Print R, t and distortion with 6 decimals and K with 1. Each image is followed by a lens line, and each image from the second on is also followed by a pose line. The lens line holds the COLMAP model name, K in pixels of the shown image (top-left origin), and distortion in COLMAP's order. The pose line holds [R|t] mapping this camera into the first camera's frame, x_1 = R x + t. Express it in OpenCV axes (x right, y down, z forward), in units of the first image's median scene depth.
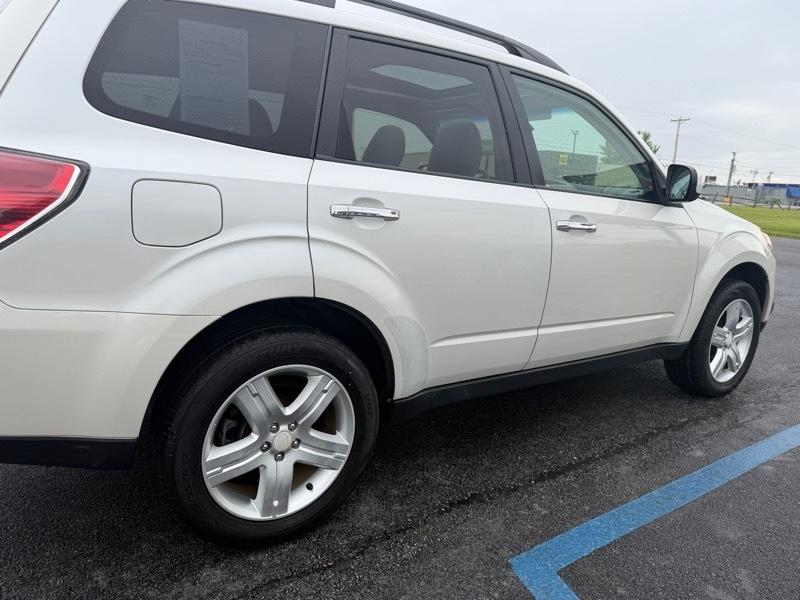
lens RADIAL K [[570.7, 0, 394.1], [0, 570.7, 298.4], [0, 0, 1]] dist [0.026360, -0.022166]
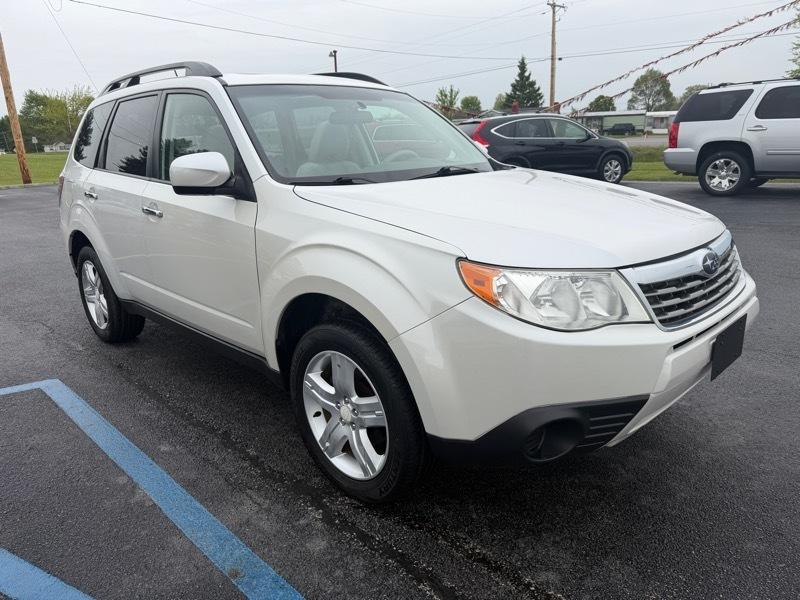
lens RADIAL K [[570.7, 0, 395.4], [0, 570.7, 306.2], [0, 0, 1]] dist [0.026360, -0.022166]
pose [[0.165502, 0.217037, -0.962031, 2.032143], [-0.157349, 0.968799, 0.191494, -0.302285], [0.973576, 0.119682, 0.194488, 1.577627]]
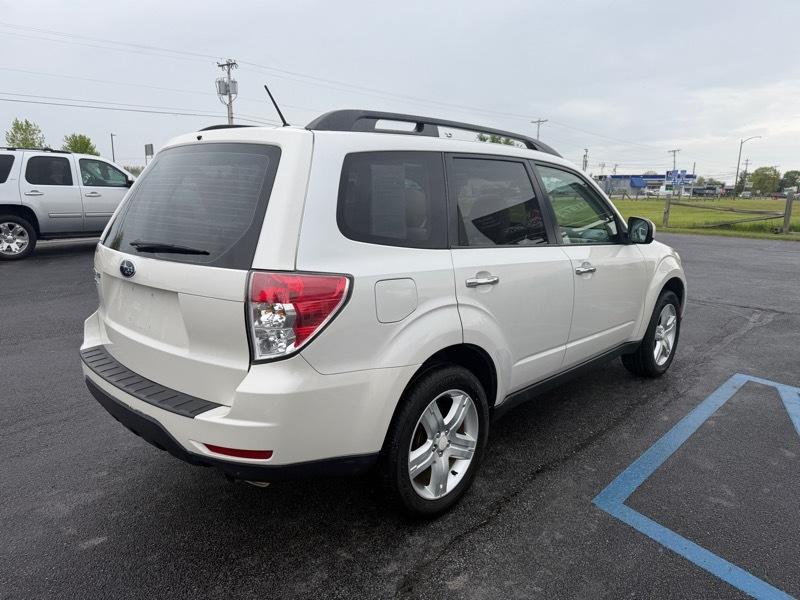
lens RADIAL K [[570.7, 0, 395.2], [0, 570.7, 305.5], [0, 0, 1]] dist [0.026360, -0.022166]
pose [[0.976620, -0.085790, 0.197115, -0.521386], [0.084491, 0.996311, 0.015006, -0.119947], [-0.197675, 0.002000, 0.980266, -0.363925]]
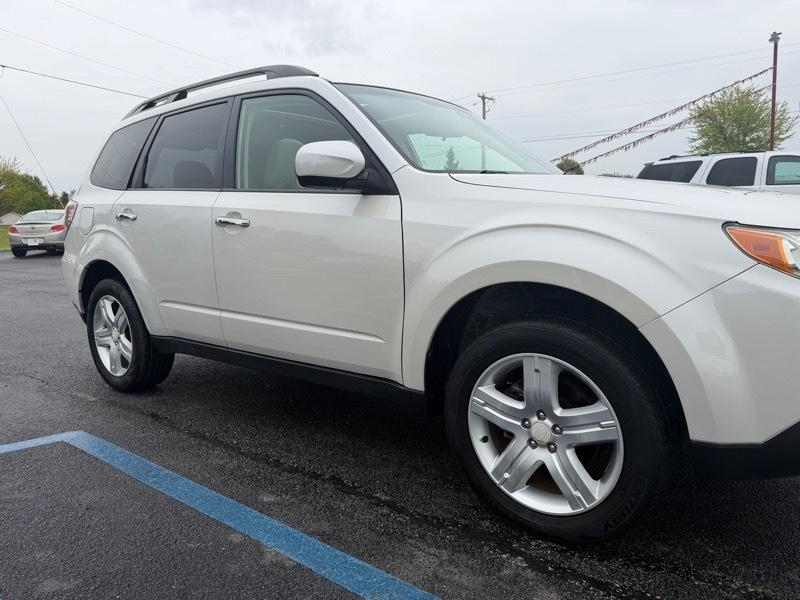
lens RADIAL K [[570.7, 0, 401.6], [0, 570.7, 298.8], [0, 0, 1]] dist [0.026360, -0.022166]
pose [[0.291542, 0.073965, -0.953694, 1.788404], [-0.156734, 0.987225, 0.028652, -0.075483], [0.943630, 0.141122, 0.299411, 1.212547]]
